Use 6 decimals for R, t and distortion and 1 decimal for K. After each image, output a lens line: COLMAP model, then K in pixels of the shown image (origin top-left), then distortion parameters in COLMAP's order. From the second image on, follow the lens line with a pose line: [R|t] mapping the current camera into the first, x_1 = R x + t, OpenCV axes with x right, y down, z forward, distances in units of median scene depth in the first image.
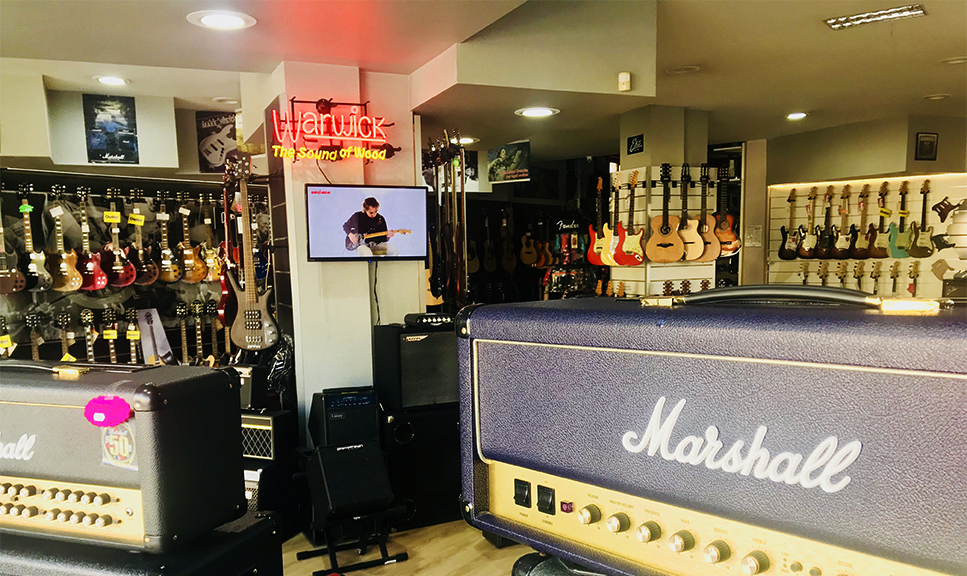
lens RADIAL K [[789.2, 0, 483.5], [0, 789.2, 288.0], [0, 0, 1]] dist [-0.000486, -0.000032]
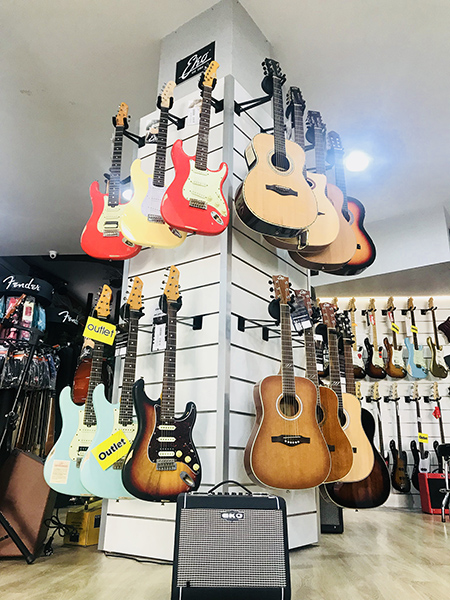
lens RADIAL K [[503.1, 0, 225.0], [0, 503.1, 300.0], [0, 0, 1]] dist [-0.005758, -0.001990]
pose [[0.861058, 0.183160, 0.474376, 0.061949], [0.001741, 0.931811, -0.362939, 0.083003], [-0.508504, 0.313338, 0.802024, 0.632486]]
